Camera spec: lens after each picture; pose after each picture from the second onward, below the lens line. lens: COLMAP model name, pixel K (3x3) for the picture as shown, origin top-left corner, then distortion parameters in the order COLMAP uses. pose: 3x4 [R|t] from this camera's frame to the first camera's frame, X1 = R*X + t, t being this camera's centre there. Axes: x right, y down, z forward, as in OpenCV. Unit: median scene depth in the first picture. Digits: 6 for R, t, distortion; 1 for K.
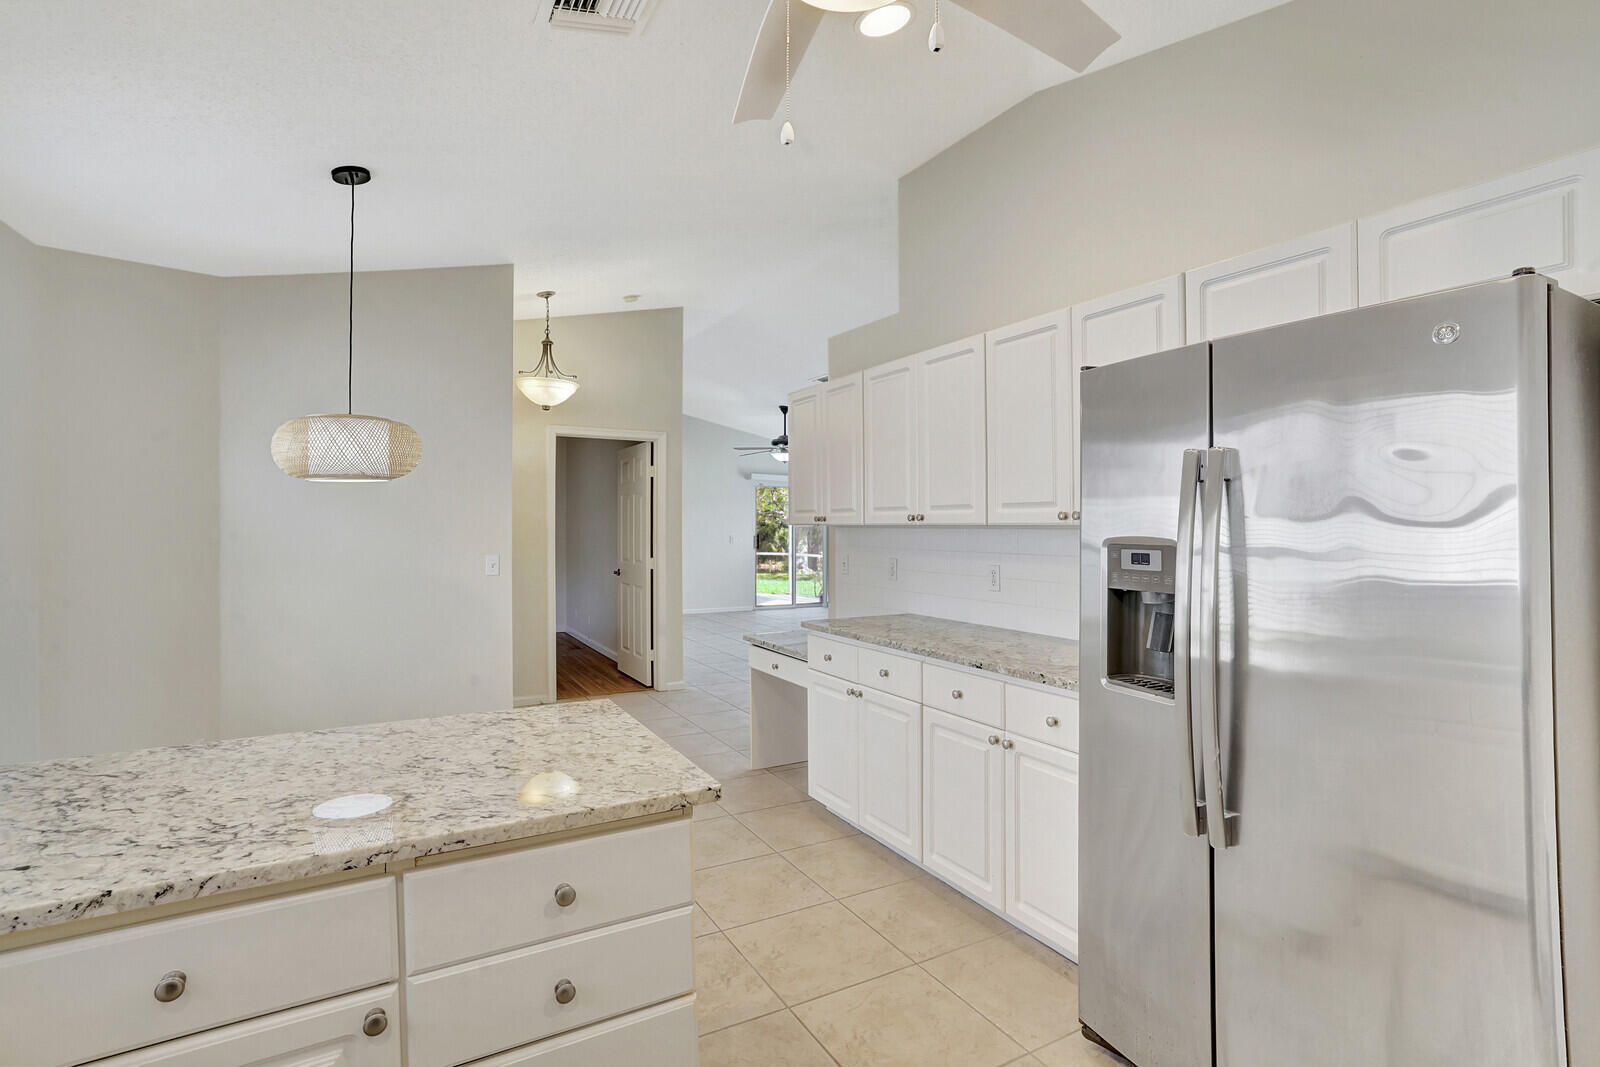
lens RADIAL K [[753.8, 0, 792.2], [0, 753.8, 520.1], [0, 0, 1]] dist [-0.034583, 0.000855]
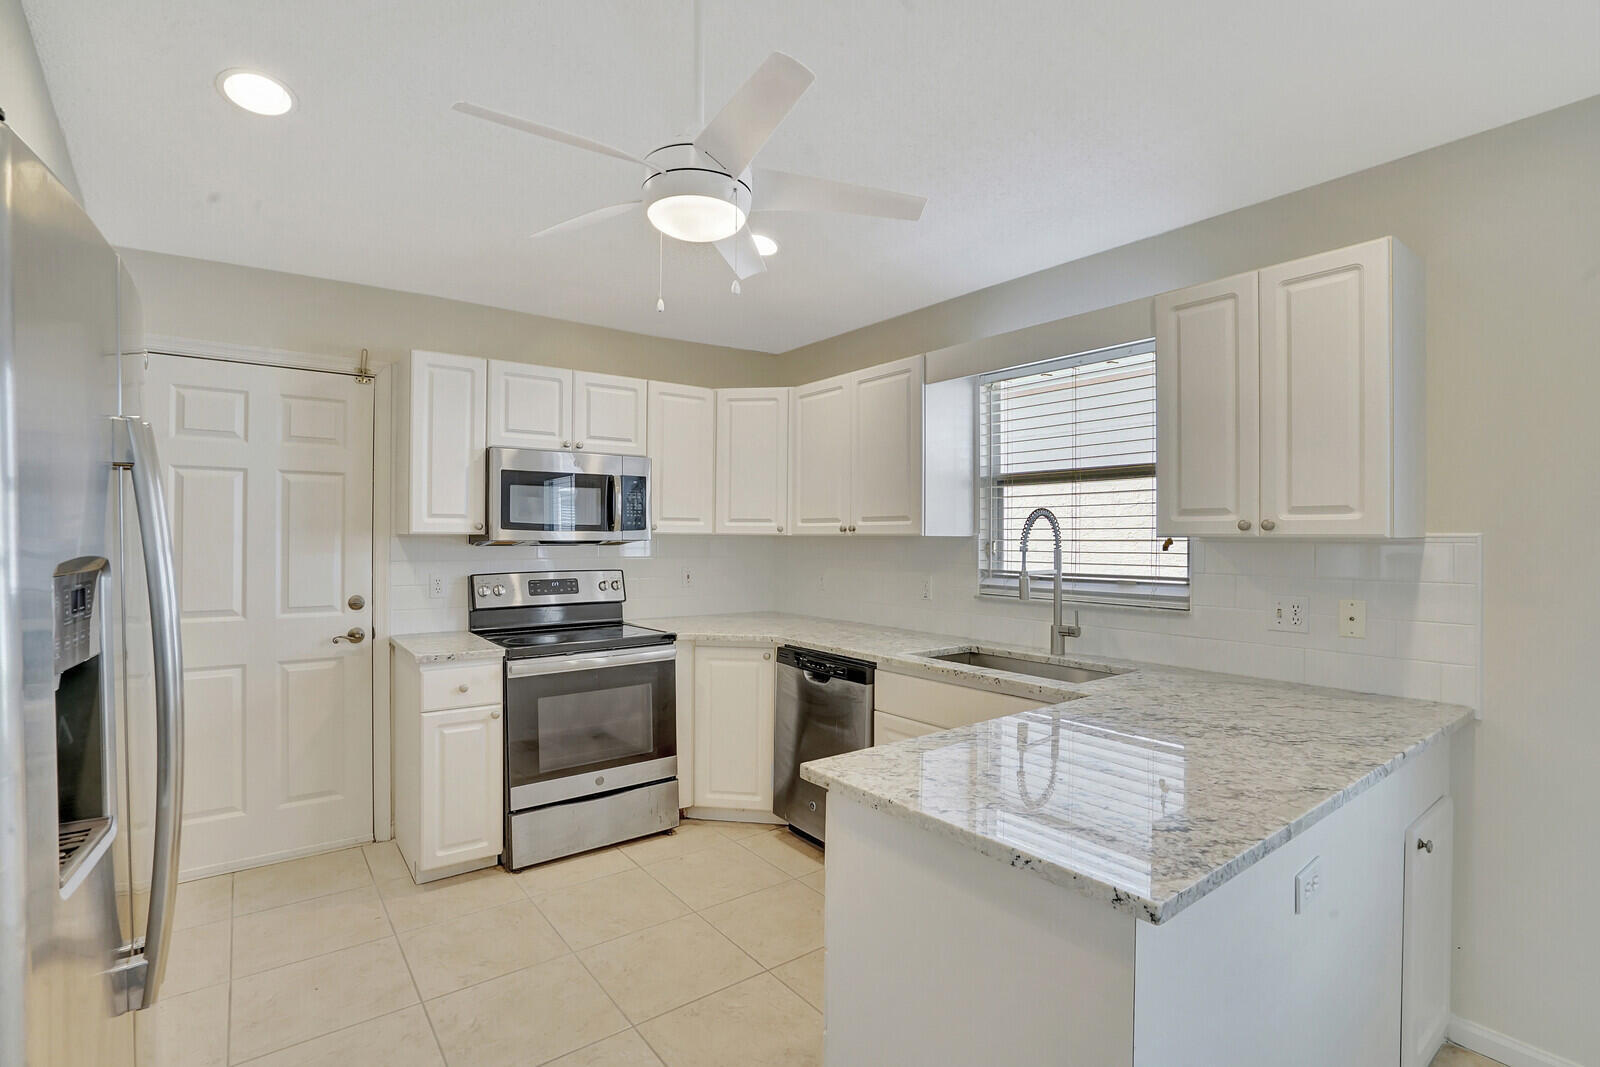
lens RADIAL K [[752.3, 0, 780.8], [0, 752.3, 514.0], [0, 0, 1]] dist [-0.058458, 0.020551]
pose [[-0.991494, -0.005148, -0.130048, 0.031191], [-0.002132, 0.999726, -0.023314, 0.000380], [0.130132, -0.022839, -0.991234, 0.794379]]
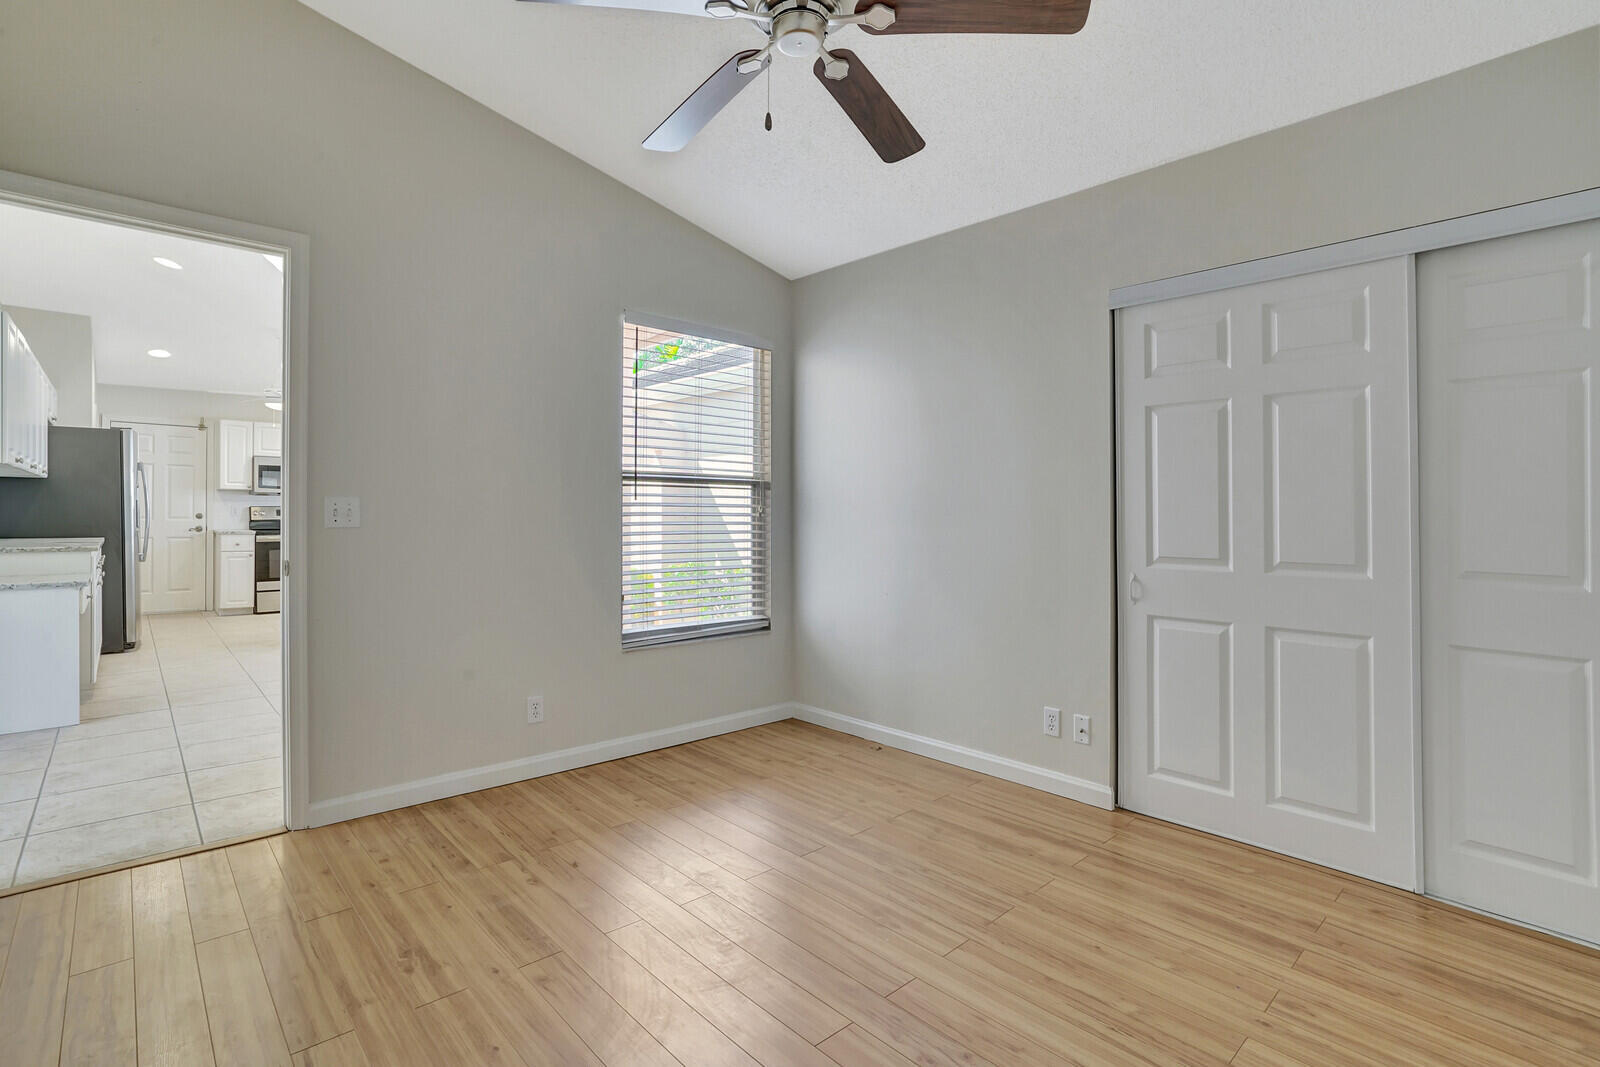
lens RADIAL K [[752.3, 0, 780.8], [0, 752.3, 514.0], [0, 0, 1]] dist [-0.058458, 0.020551]
pose [[-0.973305, -0.011914, -0.229205, -0.837850], [-0.011933, 0.999928, -0.001301, 0.064861], [0.229204, 0.001469, -0.973377, 2.508828]]
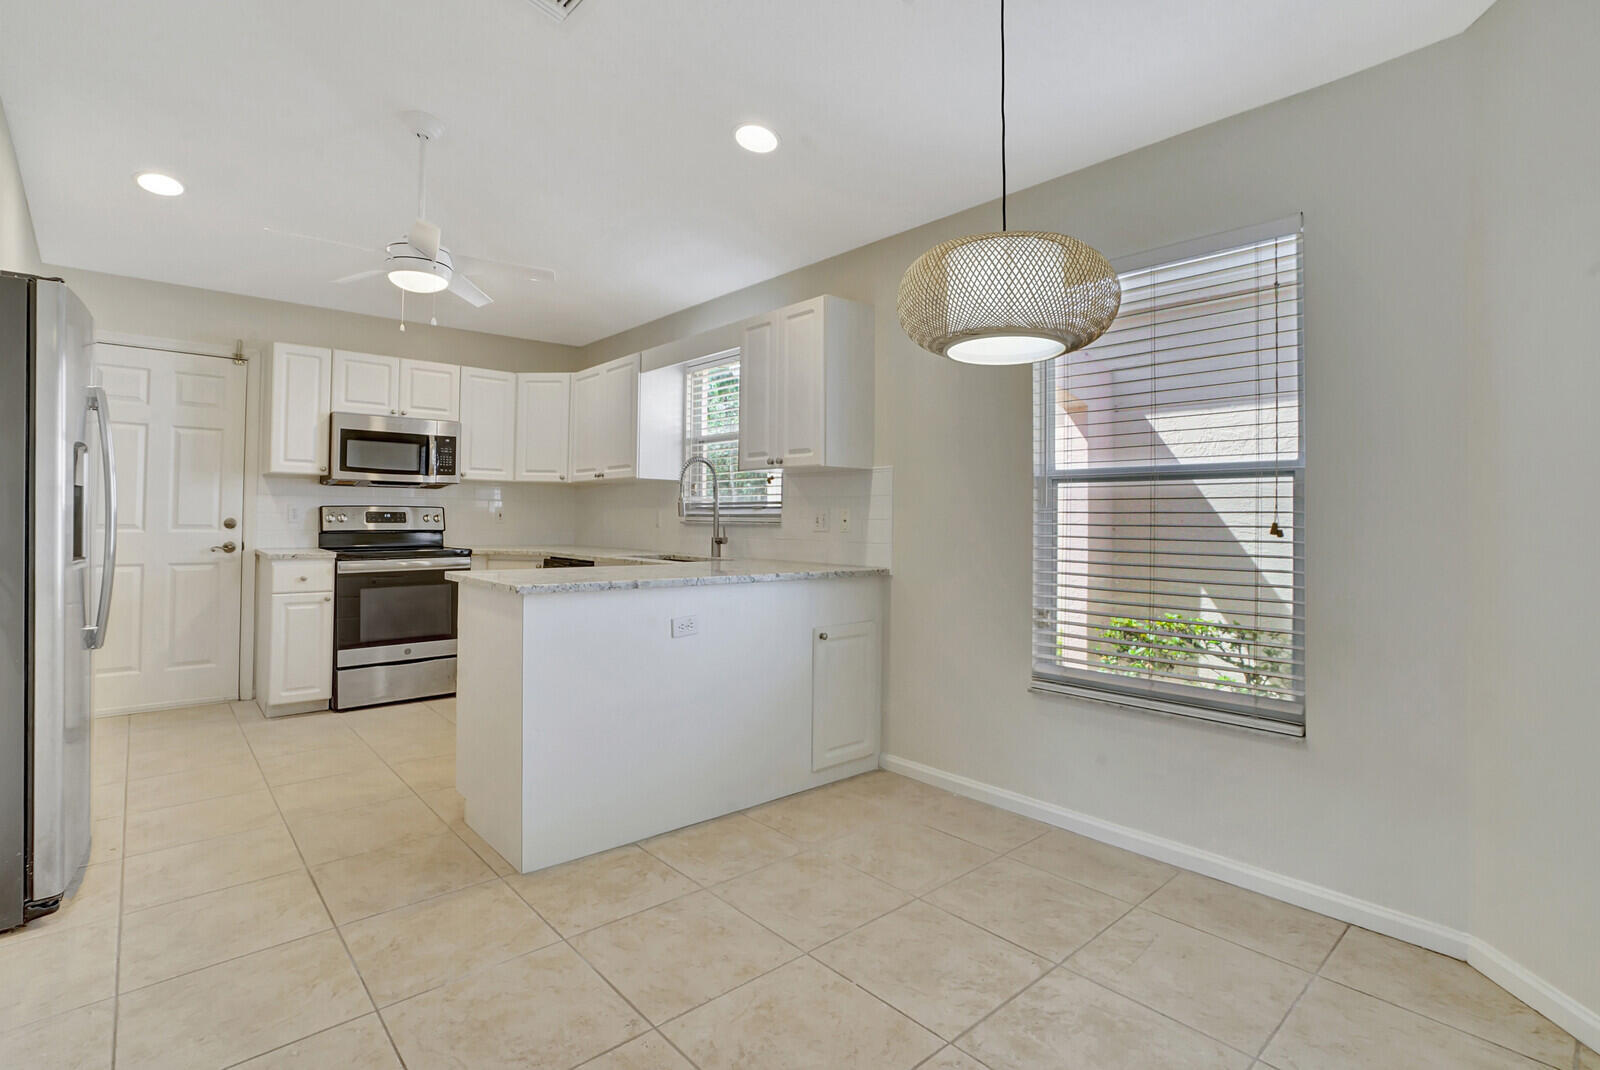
lens RADIAL K [[763.6, 0, 784.2], [0, 763.6, 484.9], [0, 0, 1]] dist [-0.062000, 0.022012]
pose [[-0.976678, -0.017044, -0.214033, -0.218189], [-0.008694, 0.999166, -0.039896, 0.066992], [0.214535, -0.037105, -0.976011, 1.257483]]
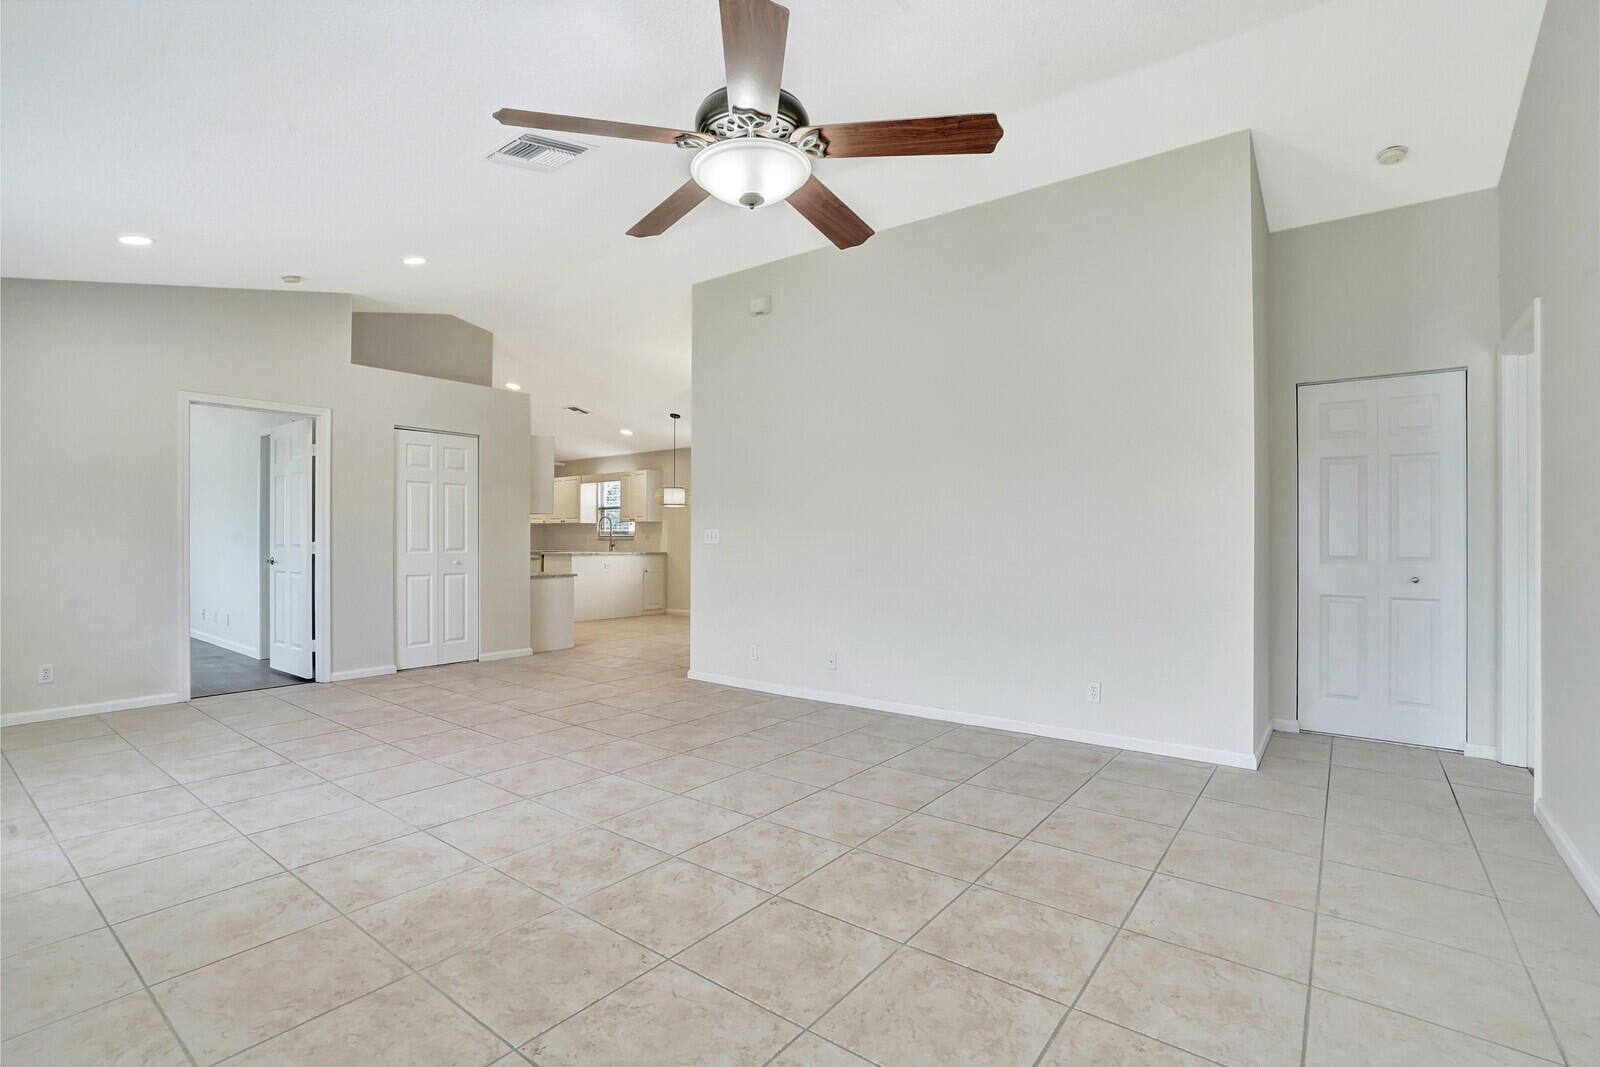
lens RADIAL K [[753.8, 0, 800.0], [0, 753.8, 533.5], [0, 0, 1]] dist [-0.012620, -0.000241]
pose [[-0.912885, -0.004217, -0.408195, 0.240636], [-0.003150, 0.999990, -0.003286, 0.062566], [0.408205, -0.001714, -0.912889, 3.518762]]
